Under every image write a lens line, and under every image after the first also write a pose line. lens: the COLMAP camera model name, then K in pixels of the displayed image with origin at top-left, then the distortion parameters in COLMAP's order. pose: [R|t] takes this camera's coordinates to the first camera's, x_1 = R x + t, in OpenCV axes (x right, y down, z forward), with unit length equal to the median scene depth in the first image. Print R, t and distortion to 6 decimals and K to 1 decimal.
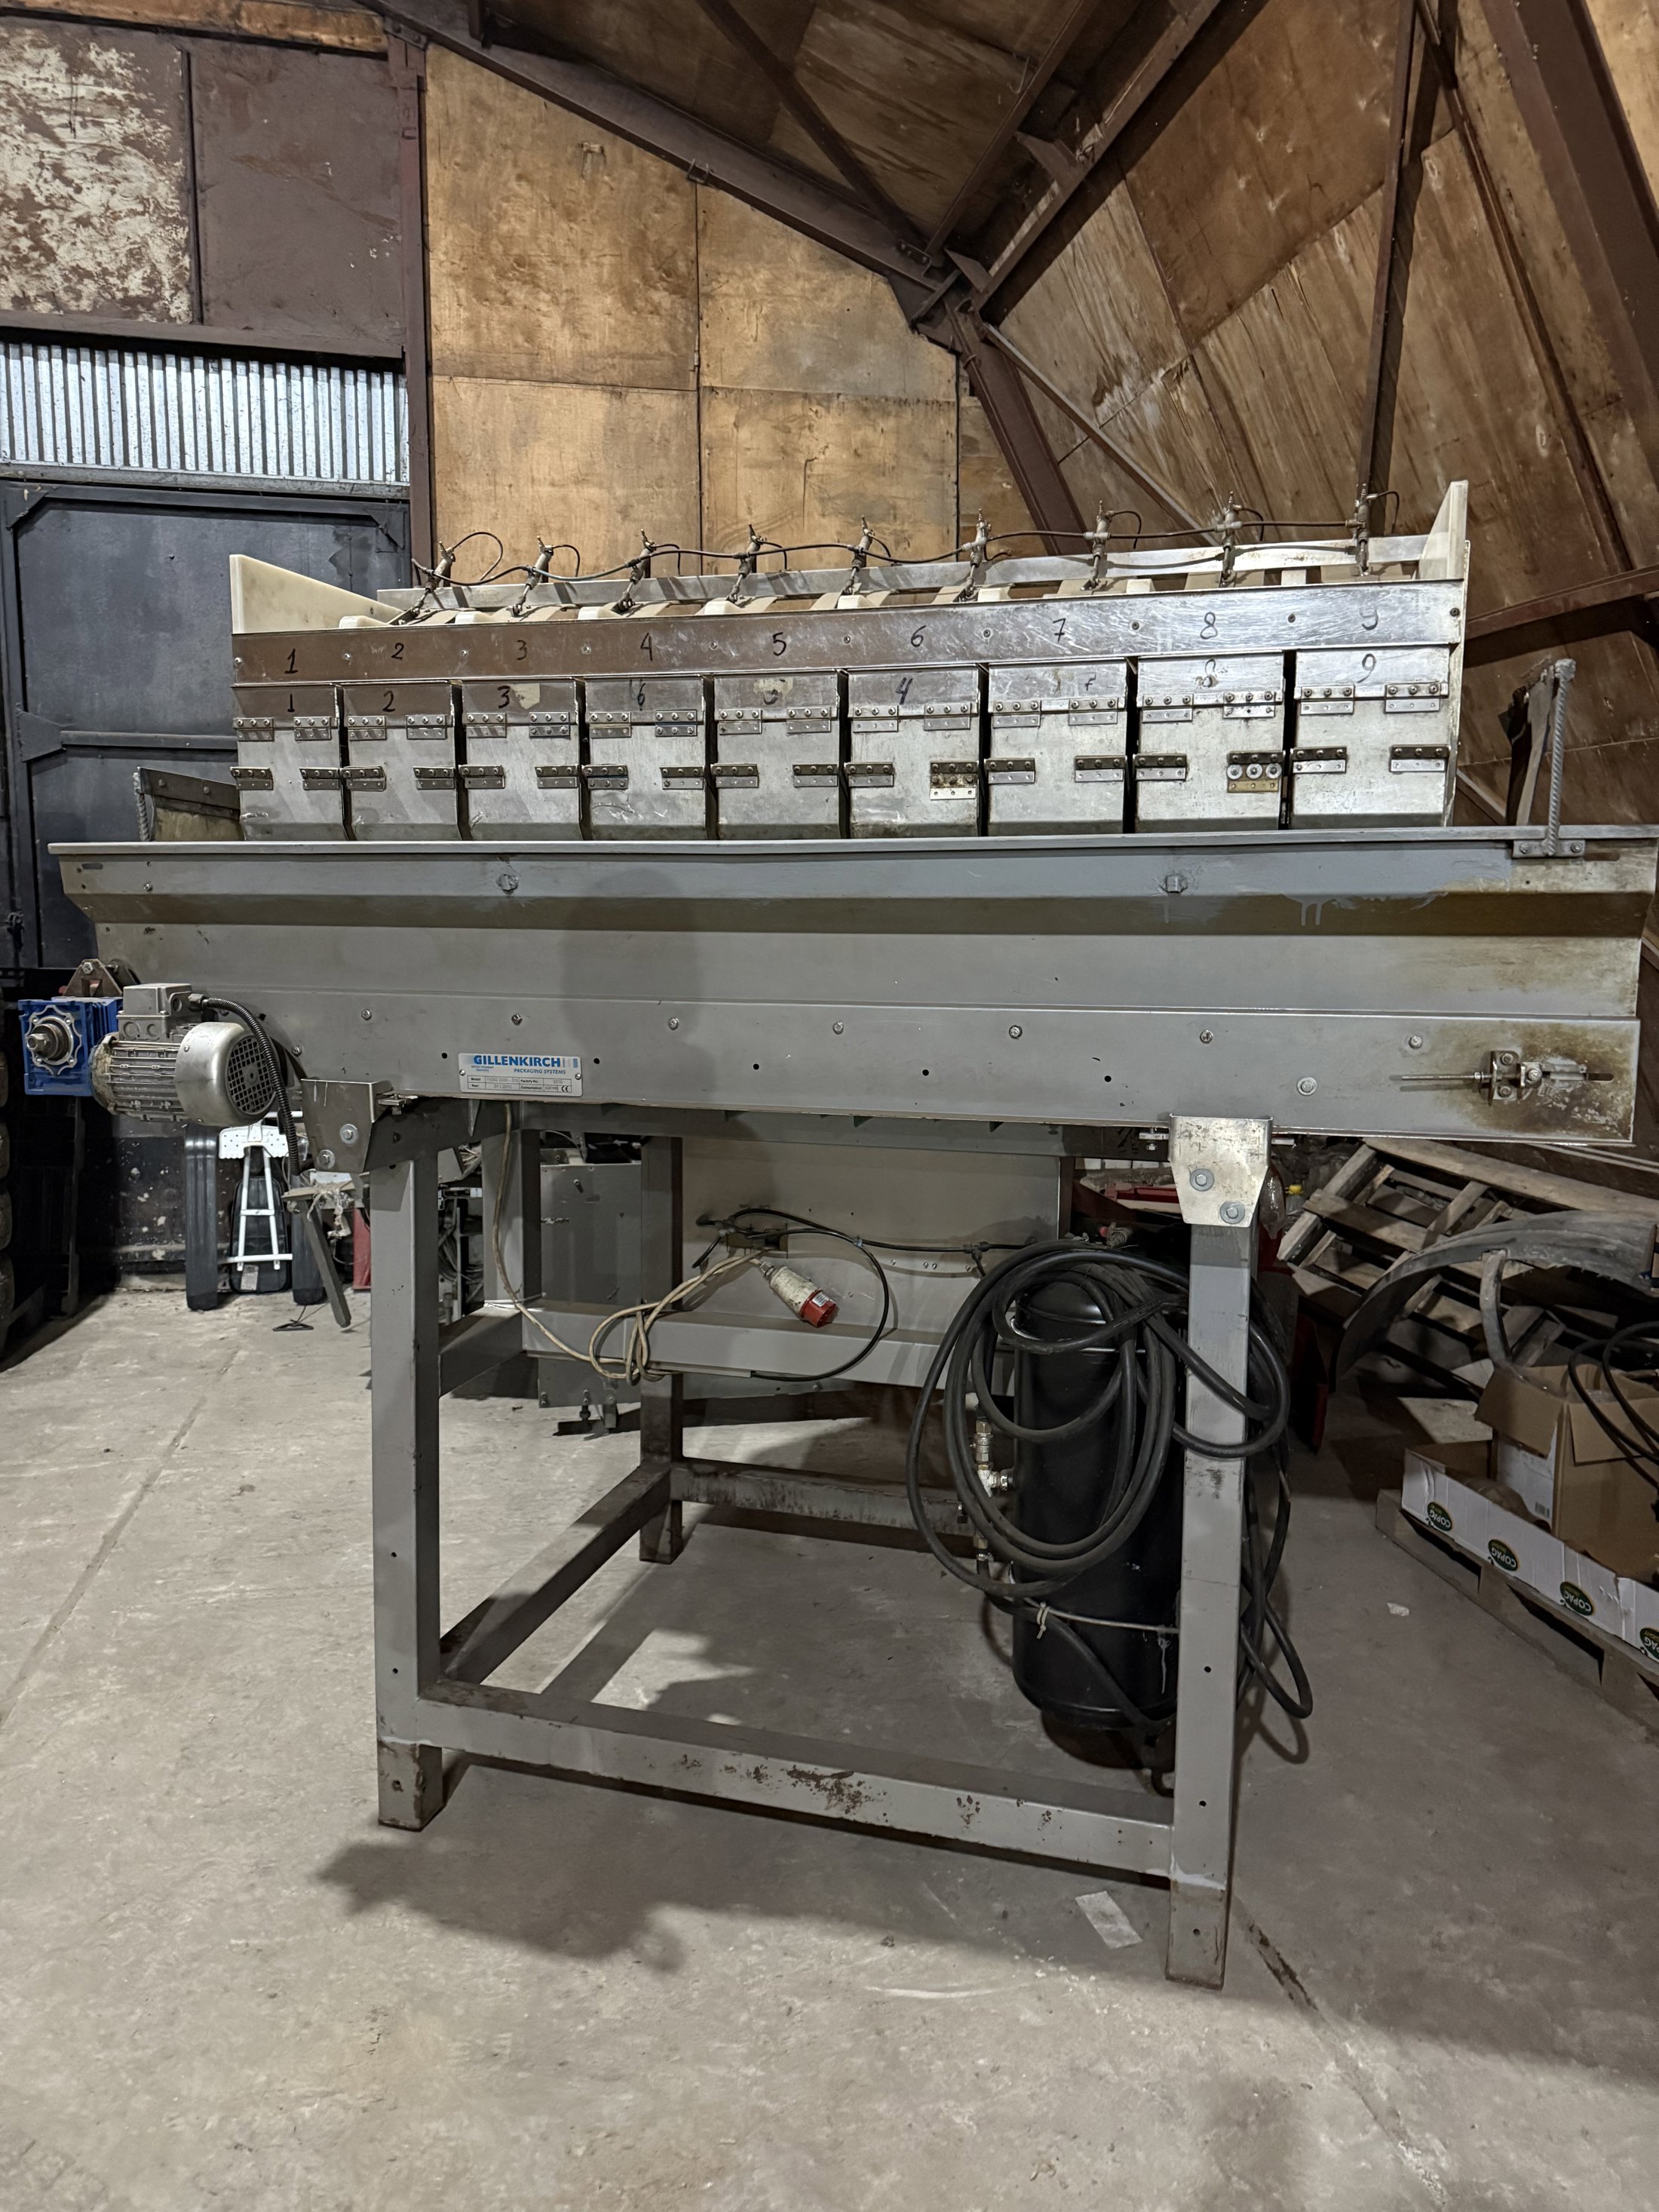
lens RADIAL K [[1567.8, 0, 840.1], [0, 1567.8, 1111.5], [0, 0, 1]] dist [0.038953, -0.041972]
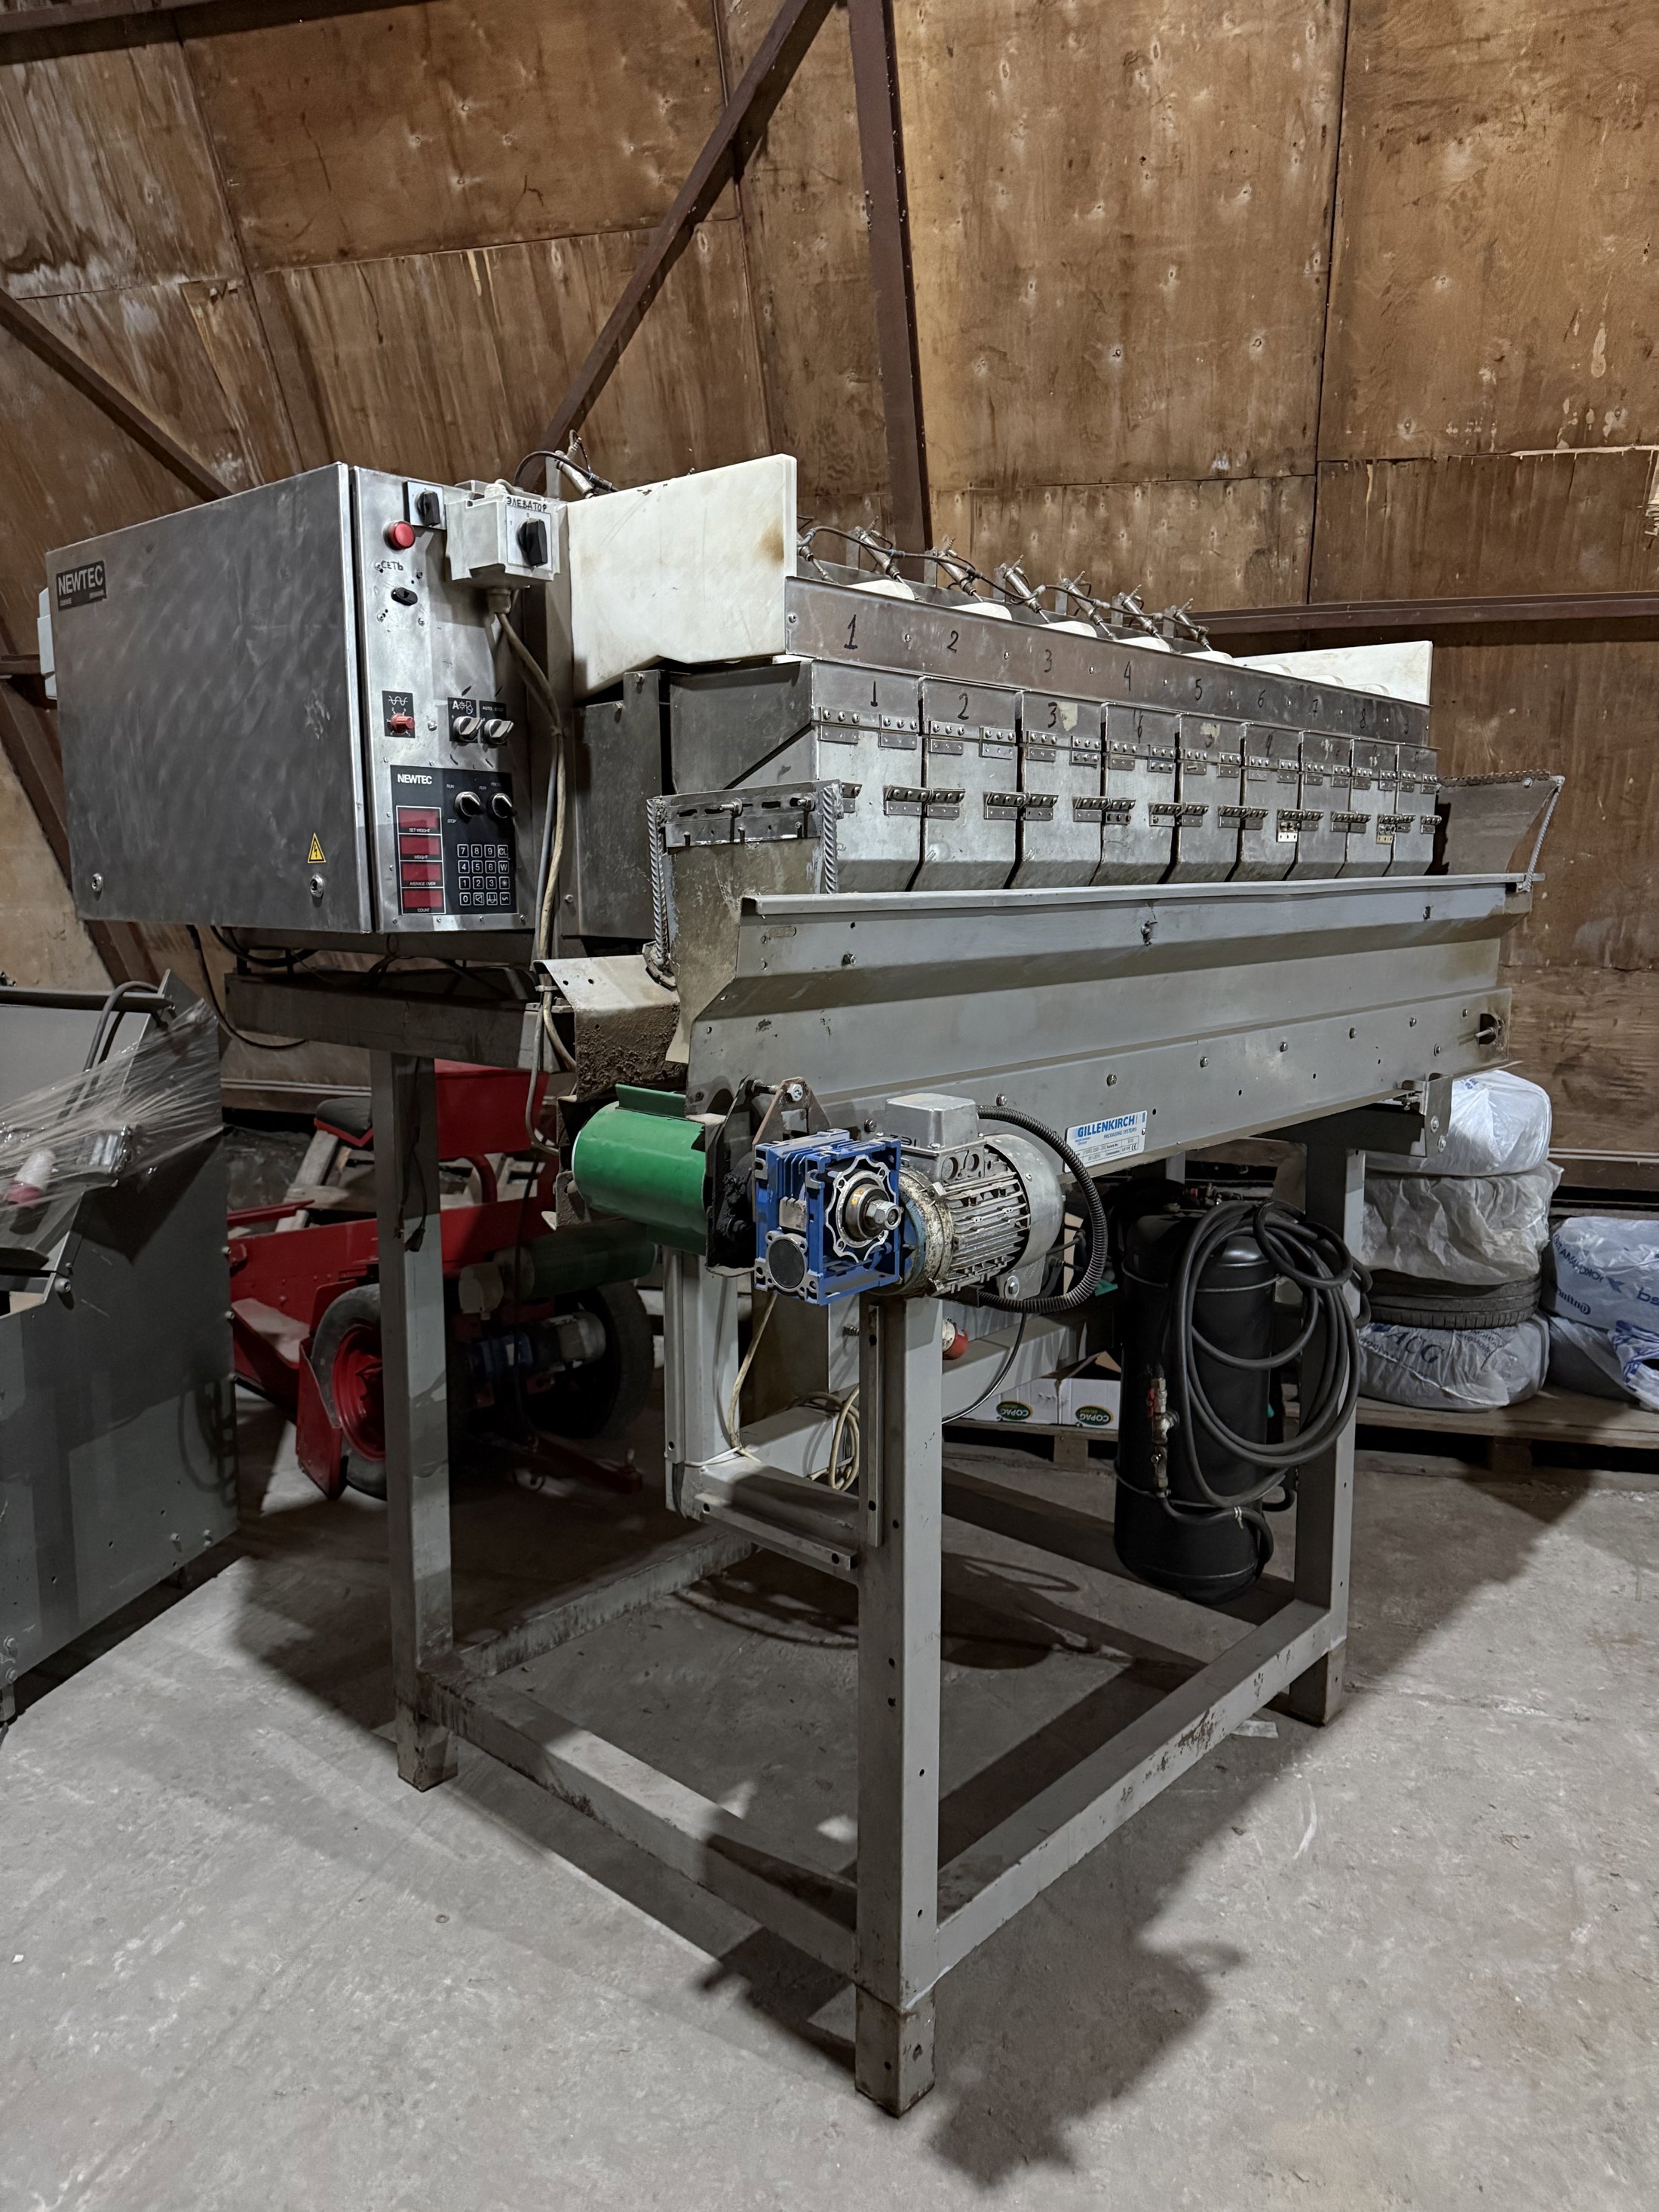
lens RADIAL K [[1567.8, 0, 827.0], [0, 1567.8, 1099.2], [0, 0, 1]] dist [0.038953, -0.041972]
pose [[0.427856, -0.143904, 0.892318, -1.025542], [0.121202, 0.987462, 0.101133, -0.149873], [-0.895684, 0.064880, 0.439933, 0.710854]]
